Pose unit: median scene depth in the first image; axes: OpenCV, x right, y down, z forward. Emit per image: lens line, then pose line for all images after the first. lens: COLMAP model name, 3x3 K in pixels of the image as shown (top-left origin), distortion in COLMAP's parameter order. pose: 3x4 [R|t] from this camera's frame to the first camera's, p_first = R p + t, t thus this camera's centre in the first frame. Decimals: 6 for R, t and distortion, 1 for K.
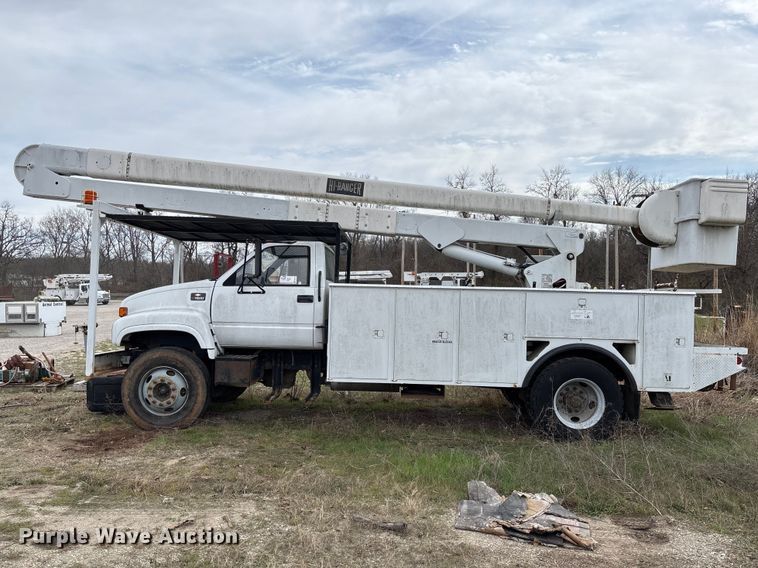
lens RADIAL K [[568.6, 0, 383.5], [0, 568.6, 297.3], [0, 0, 1]] dist [0.058364, -0.065202]
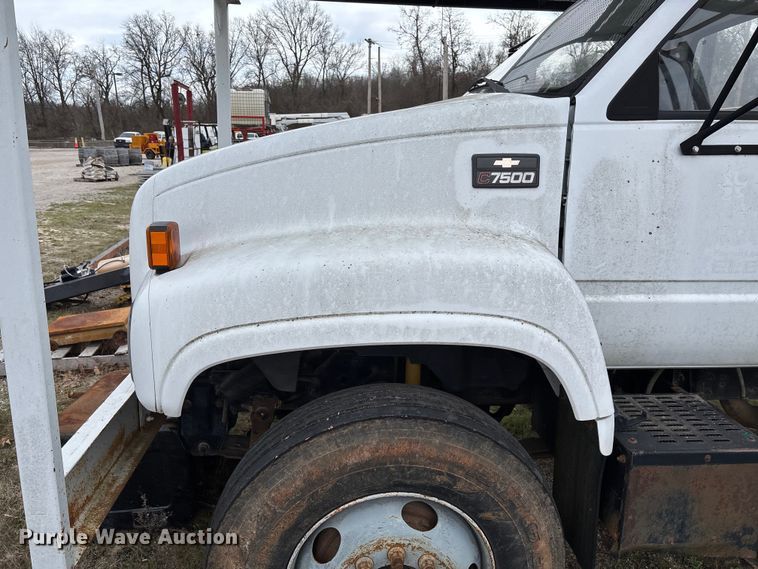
lens RADIAL K [[568.6, 0, 388.8], [0, 568.6, 293.9], [0, 0, 1]] dist [0.058364, -0.065202]
pose [[0.993697, -0.031670, 0.107534, -0.394196], [0.003415, 0.967369, 0.253348, -0.011272], [-0.112049, -0.251384, 0.961380, 0.780720]]
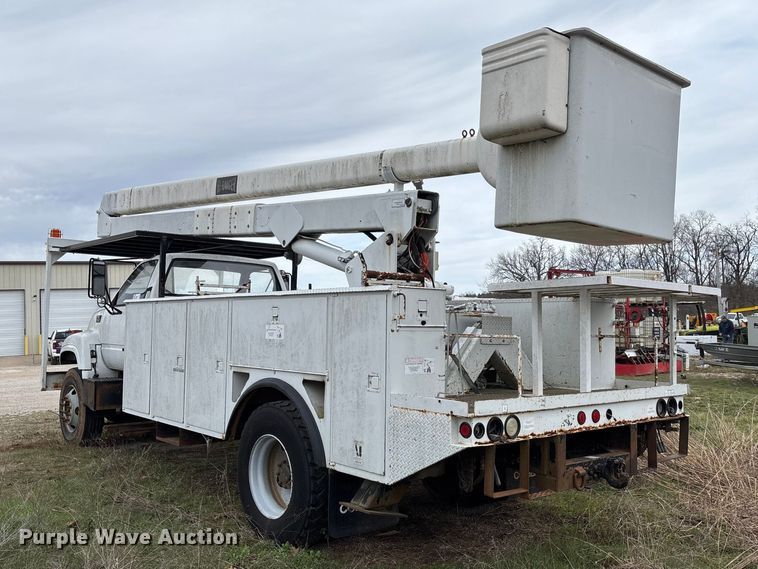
lens RADIAL K [[691.3, 0, 380.5], [0, 691.3, 287.5], [0, 0, 1]] dist [0.030550, 0.000000]
pose [[0.659164, -0.058398, -0.749728, 0.945766], [0.013837, 0.997753, -0.065553, 0.031434], [0.751872, 0.032836, 0.658491, 0.560411]]
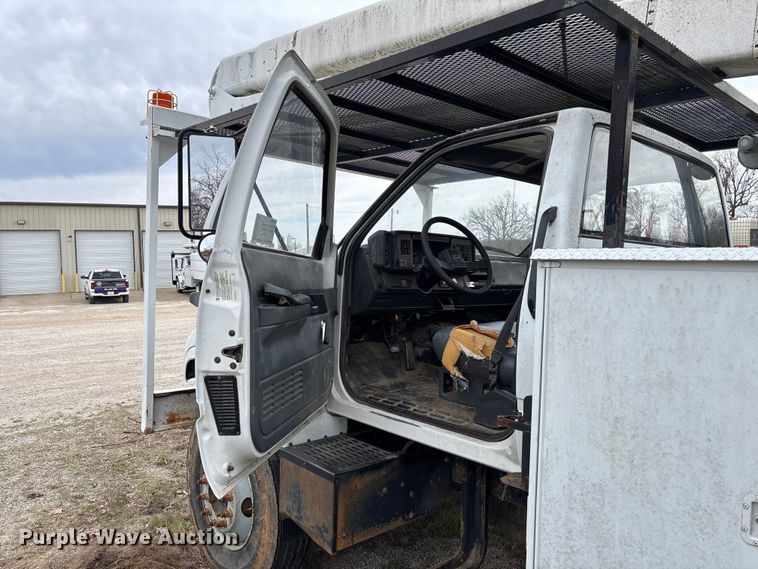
lens RADIAL K [[568.6, 0, 380.6], [0, 568.6, 288.2], [0, 0, 1]] dist [0.058364, -0.065202]
pose [[0.689150, 0.020453, -0.724330, 0.033680], [-0.001898, 0.999649, 0.026421, -0.014128], [0.724616, -0.016833, 0.688947, 0.753798]]
